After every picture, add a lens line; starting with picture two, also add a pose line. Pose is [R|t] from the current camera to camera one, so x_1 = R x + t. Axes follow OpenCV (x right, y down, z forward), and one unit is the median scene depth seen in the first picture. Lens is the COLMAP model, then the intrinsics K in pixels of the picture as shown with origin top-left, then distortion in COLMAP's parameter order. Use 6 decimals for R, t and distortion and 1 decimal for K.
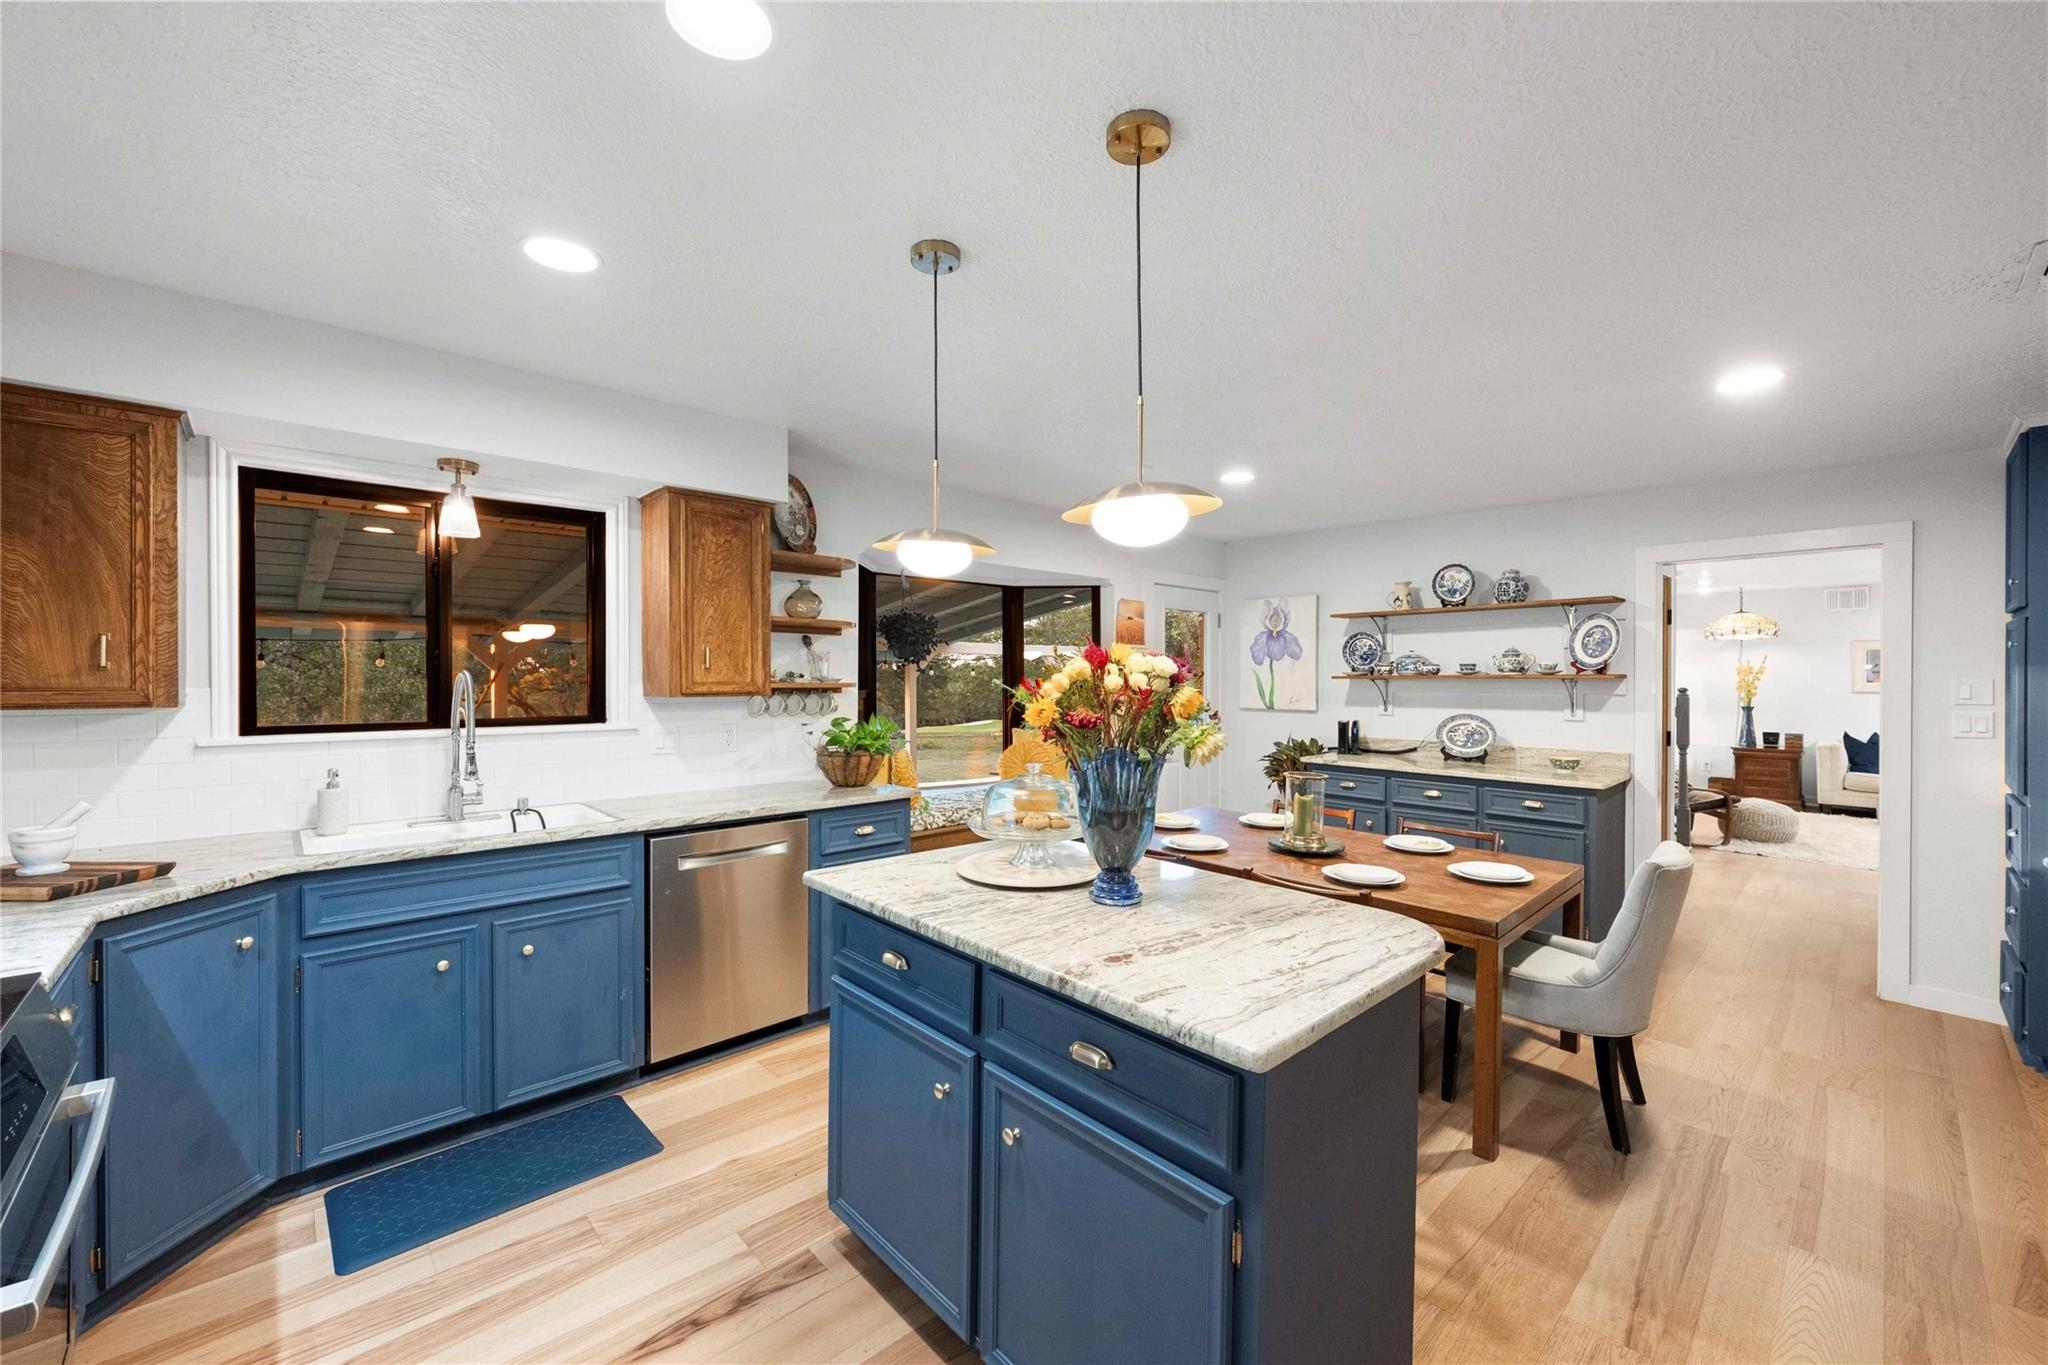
lens RADIAL K [[824.5, 0, 1006.6], [0, 824.5, 680.4], [0, 0, 1]] dist [-0.004658, 0.000440]
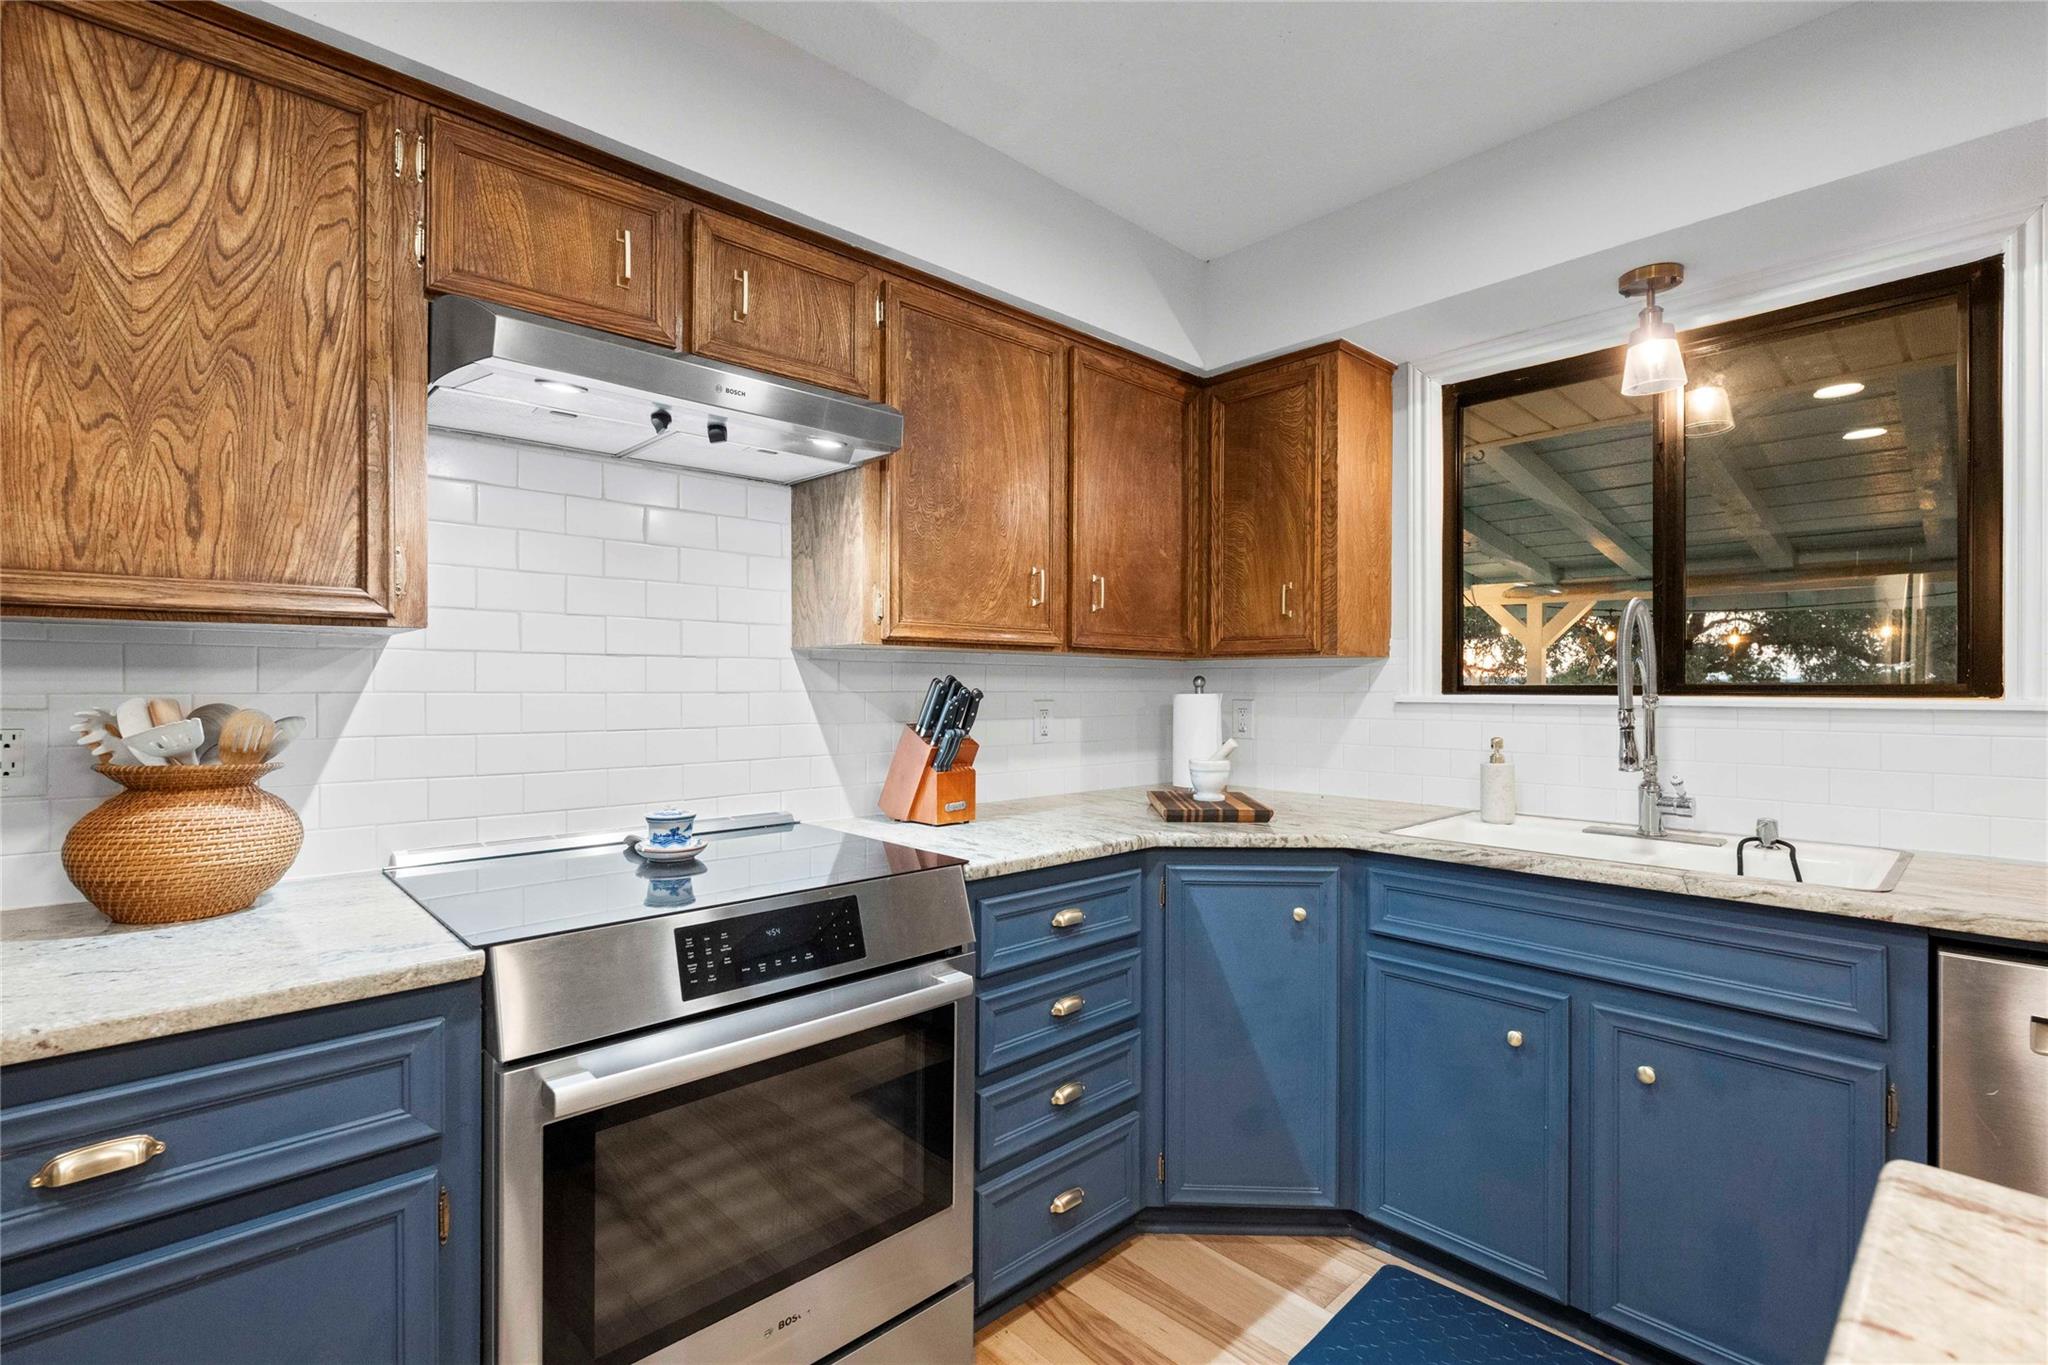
lens RADIAL K [[918.9, 0, 1030.7], [0, 918.9, 688.1], [0, 0, 1]] dist [-0.000796, -0.000745]
pose [[0.013707, 0.005417, -0.999891, 0.036757], [-0.002842, 0.999981, 0.005378, 0.053270], [0.999902, 0.002768, 0.013722, 0.508136]]
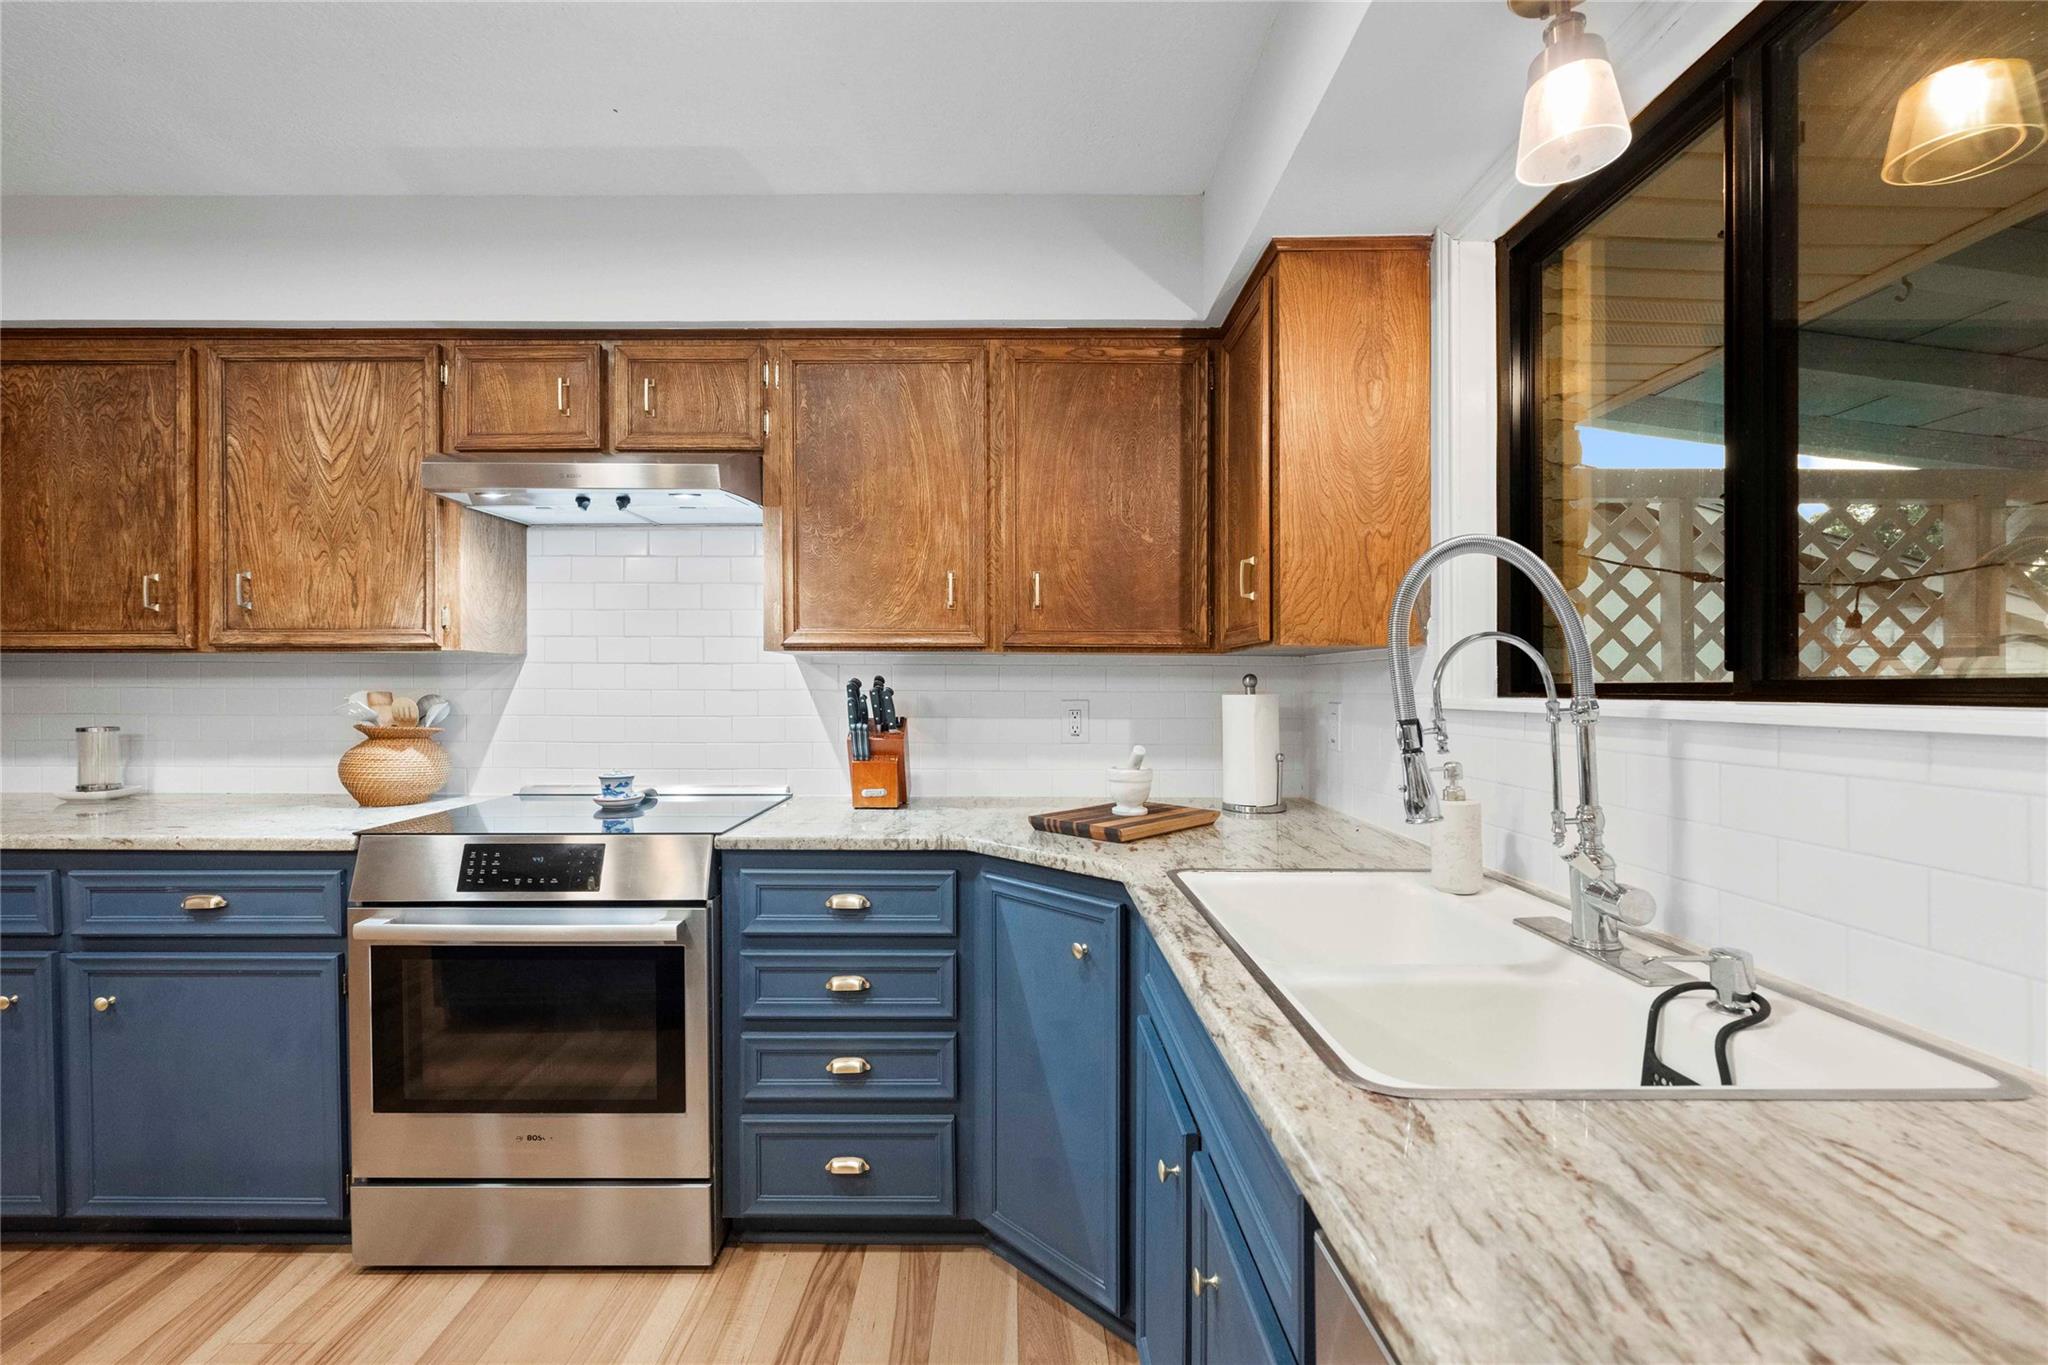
lens RADIAL K [[843.6, 0, 1000.6], [0, 843.6, 696.0], [0, 0, 1]] dist [-0.003282, 0.000843]
pose [[-0.674258, 0.007625, -0.738456, -0.225652], [-0.000969, 0.999937, 0.011210, 0.056623], [0.738495, 0.008274, -0.674208, 1.065488]]
